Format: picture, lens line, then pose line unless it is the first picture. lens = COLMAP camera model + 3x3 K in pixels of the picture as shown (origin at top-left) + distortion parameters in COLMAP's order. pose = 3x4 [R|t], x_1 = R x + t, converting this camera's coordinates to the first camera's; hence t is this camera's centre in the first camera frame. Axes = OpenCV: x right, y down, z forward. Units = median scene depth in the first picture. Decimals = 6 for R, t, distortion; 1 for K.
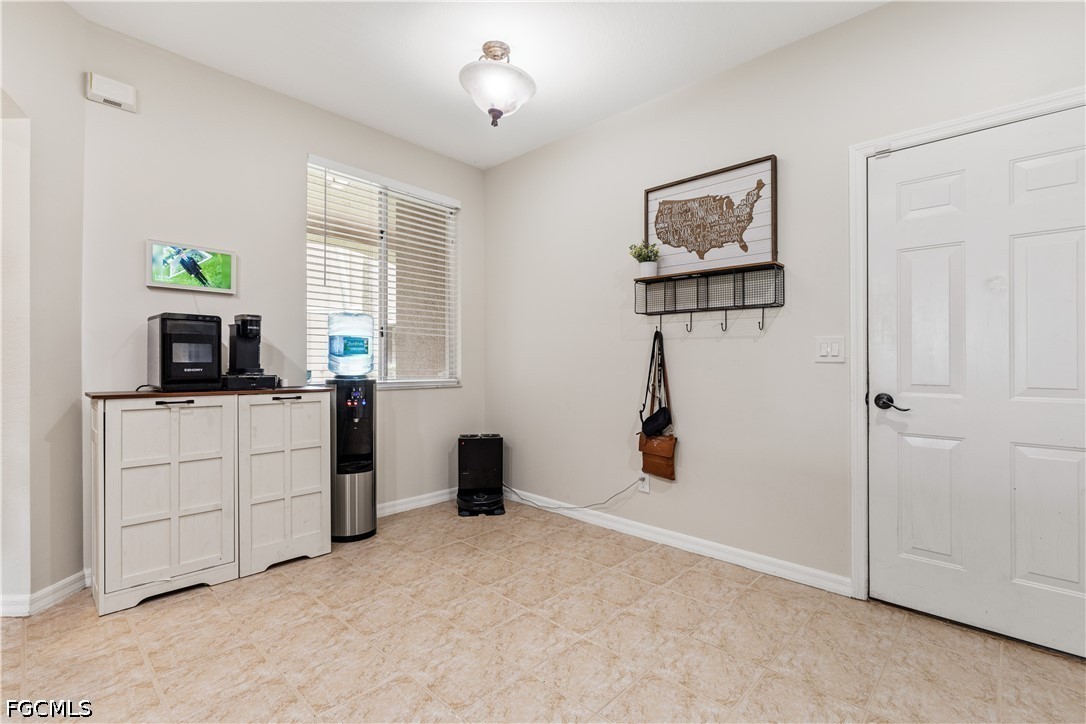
lens RADIAL K [[489.6, 0, 539.3], [0, 489.6, 359.4], [0, 0, 1]] dist [0.001770, -0.000809]
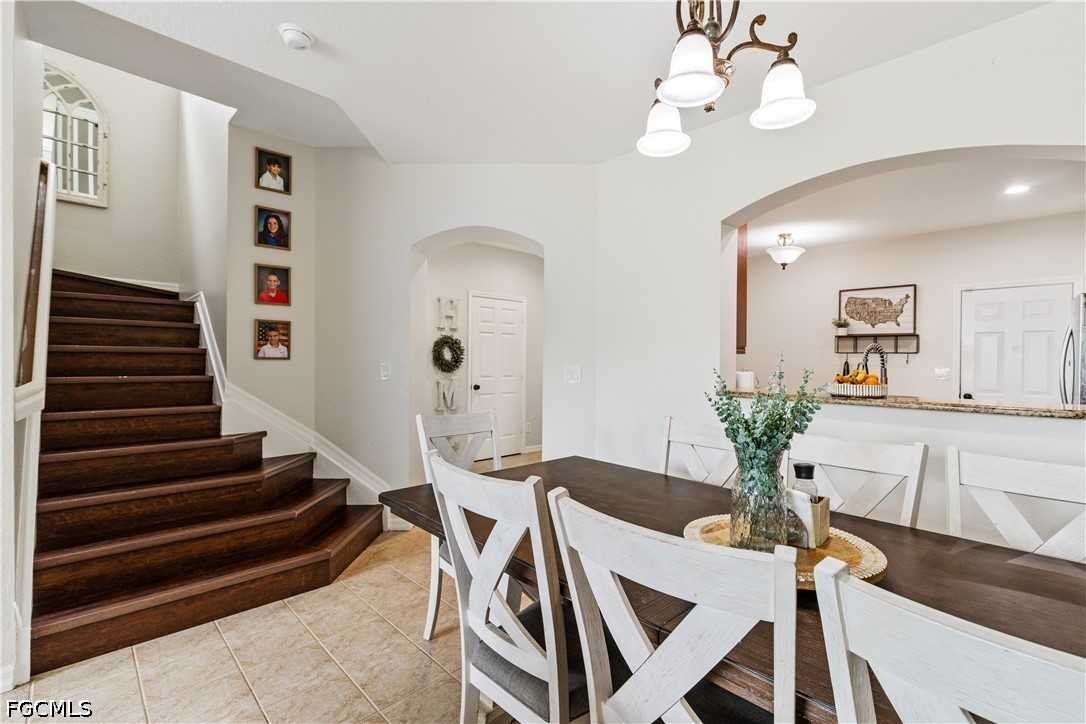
lens RADIAL K [[489.6, 0, 550.4], [0, 489.6, 368.1], [0, 0, 1]] dist [0.001770, -0.000809]
pose [[0.999464, 0.002601, -0.032649, -1.011713], [-0.001923, 0.999782, 0.020772, -0.079603], [0.032695, -0.020698, 0.999251, -1.170159]]
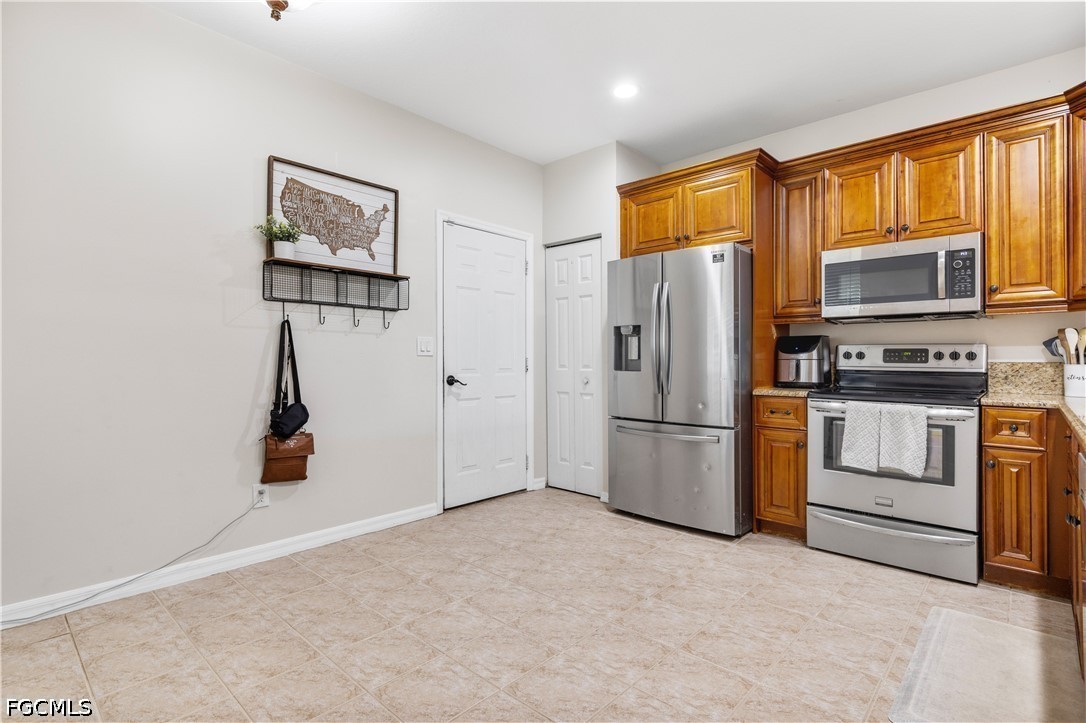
lens RADIAL K [[531.2, 0, 550.7], [0, 531.2, 346.5], [0, 0, 1]] dist [0.000610, -0.000434]
pose [[-0.028926, 0.014681, 0.999474, -0.833595], [-0.013914, 0.999789, -0.015089, -0.001914], [-0.999485, -0.014343, -0.028716, 0.603924]]
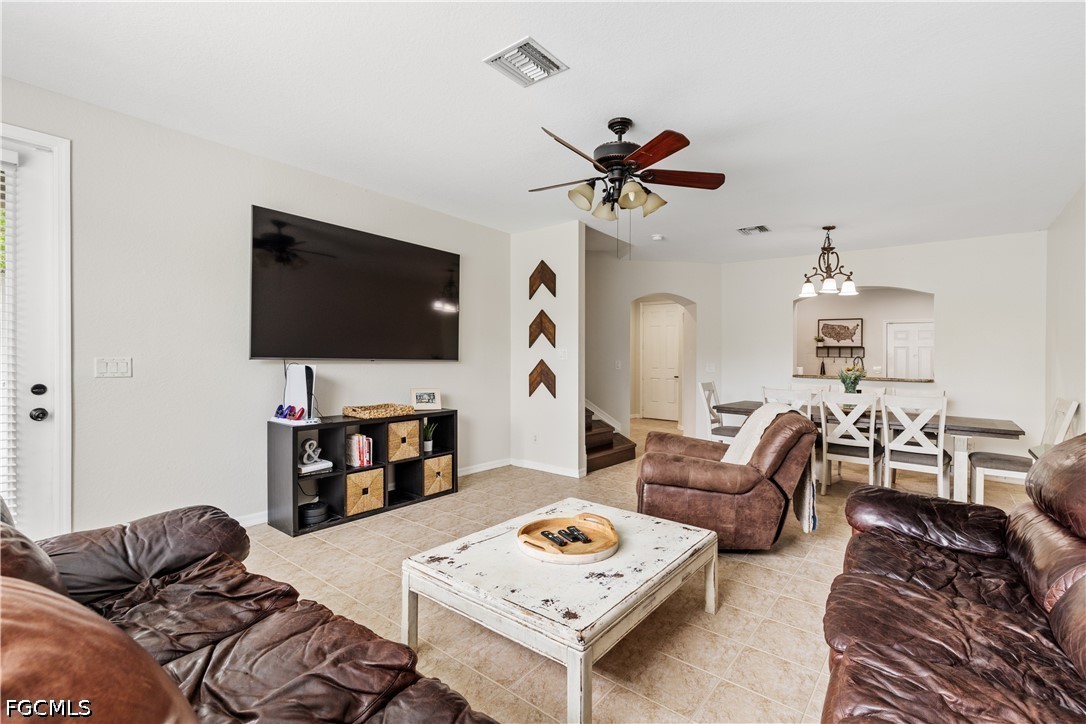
lens RADIAL K [[489.6, 0, 544.8], [0, 489.6, 356.4], [0, 0, 1]] dist [0.001770, -0.000809]
pose [[0.997527, 0.010687, 0.069464, -2.109142], [-0.010824, 0.999940, 0.001599, -0.094174], [-0.069443, -0.002347, 0.997583, -2.469653]]
